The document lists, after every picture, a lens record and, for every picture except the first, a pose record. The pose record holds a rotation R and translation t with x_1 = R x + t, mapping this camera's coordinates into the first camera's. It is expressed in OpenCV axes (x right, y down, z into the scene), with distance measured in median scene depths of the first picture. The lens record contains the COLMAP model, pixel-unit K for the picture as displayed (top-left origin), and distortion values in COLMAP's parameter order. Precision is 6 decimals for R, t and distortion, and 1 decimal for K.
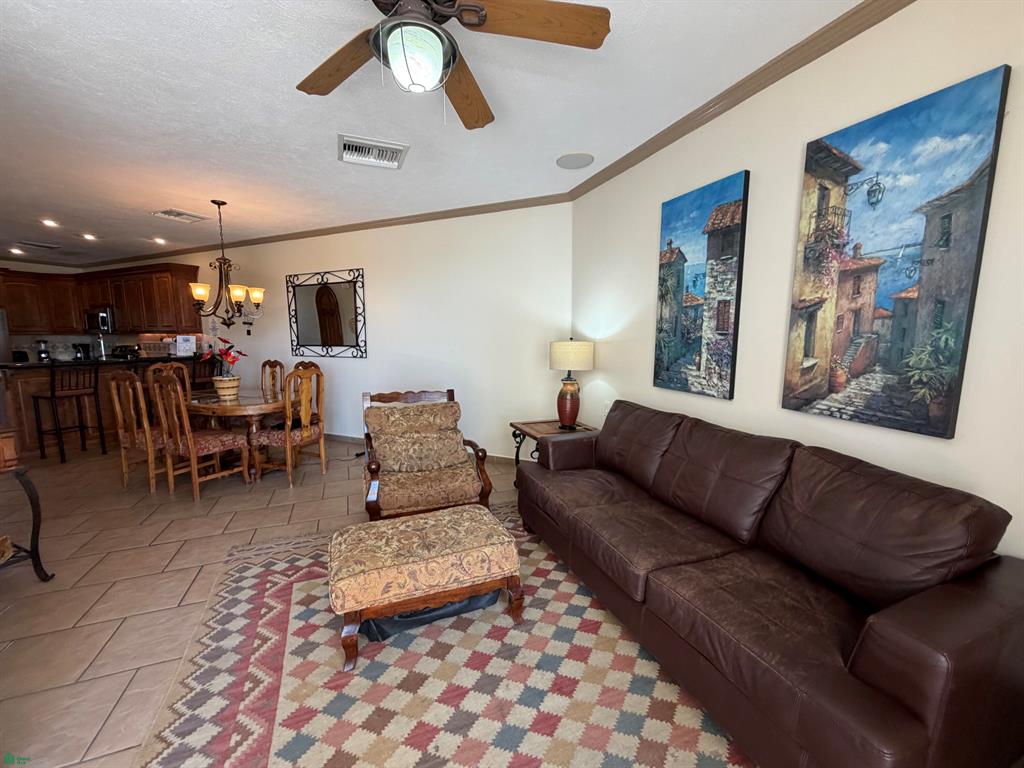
lens RADIAL K [[408.9, 0, 507.7], [0, 408.9, 384.4], [0, 0, 1]] dist [-0.001083, 0.000289]
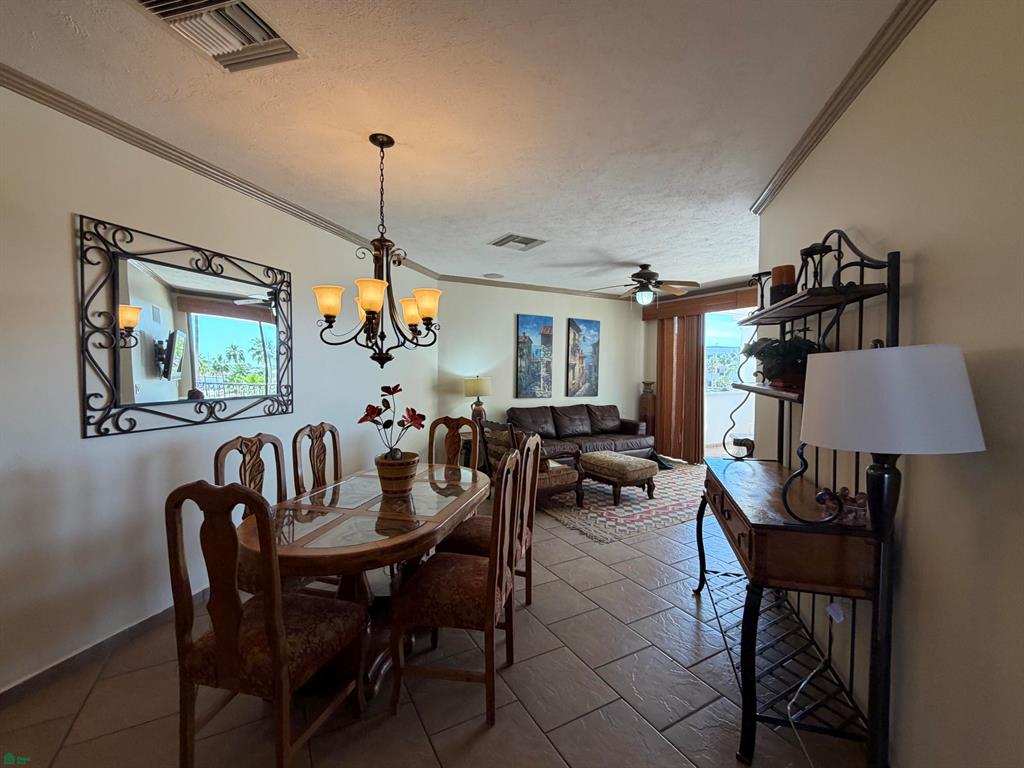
lens RADIAL K [[438.2, 0, 509.7], [0, 438.2, 384.7], [0, 0, 1]] dist [-0.000486, 0.000127]
pose [[-0.136660, -0.033528, 0.990050, -1.955610], [0.116303, 0.991972, 0.049647, -0.189475], [-0.983767, 0.121930, -0.131664, 1.399999]]
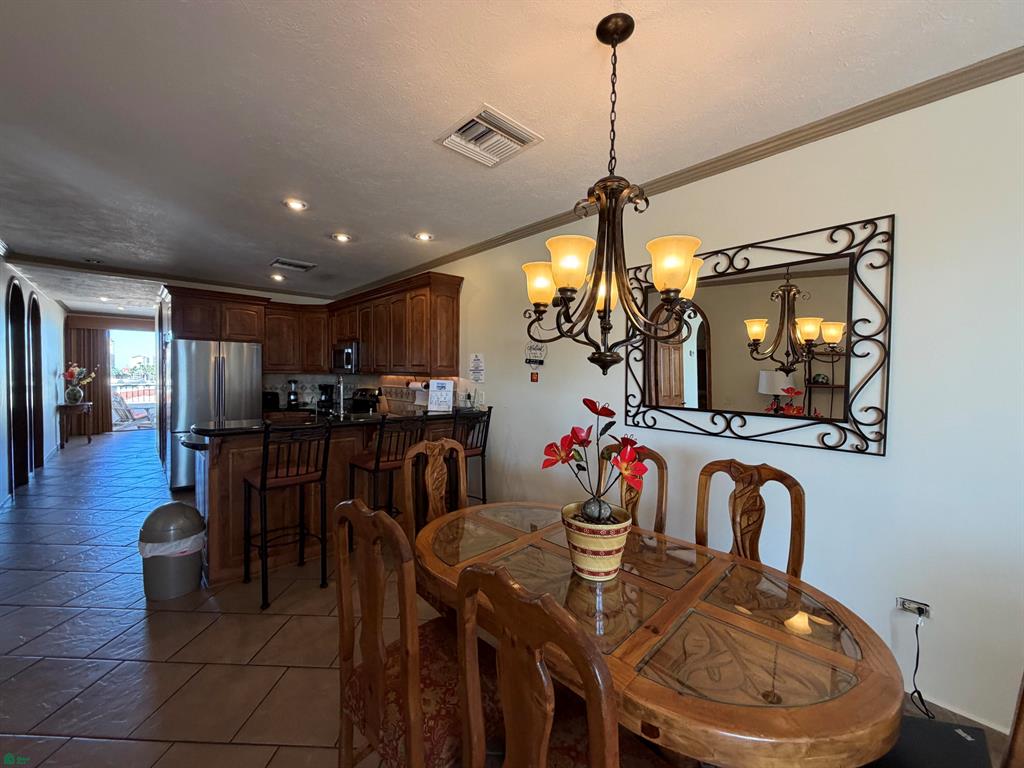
lens RADIAL K [[408.9, 0, 507.7], [0, 408.9, 384.4], [0, 0, 1]] dist [-0.001083, 0.000289]
pose [[0.917487, 0.025425, -0.396953, -0.947744], [-0.064058, 0.994373, -0.084370, -0.140610], [0.392575, 0.102837, 0.913953, 0.979554]]
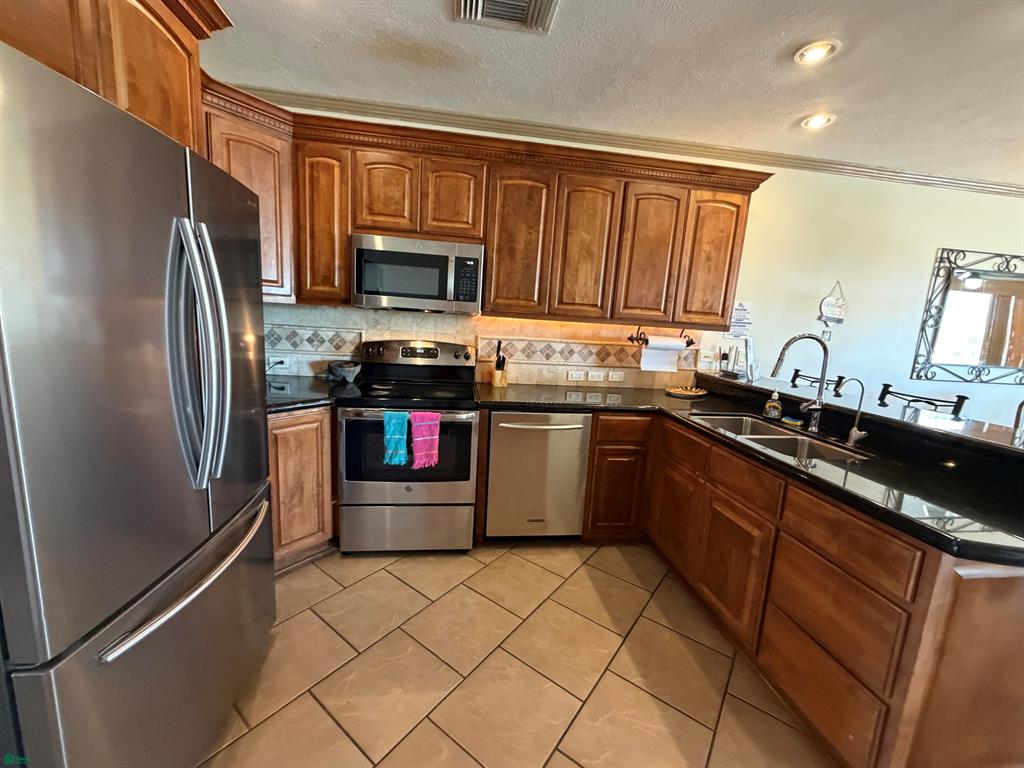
lens RADIAL K [[408.9, 0, 507.7], [0, 408.9, 384.4], [0, 0, 1]] dist [-0.001083, 0.000289]
pose [[0.851439, -0.030866, 0.523545, -2.820413], [-0.000456, 0.998223, 0.059593, -0.203485], [-0.524454, -0.050978, 0.849911, 1.630280]]
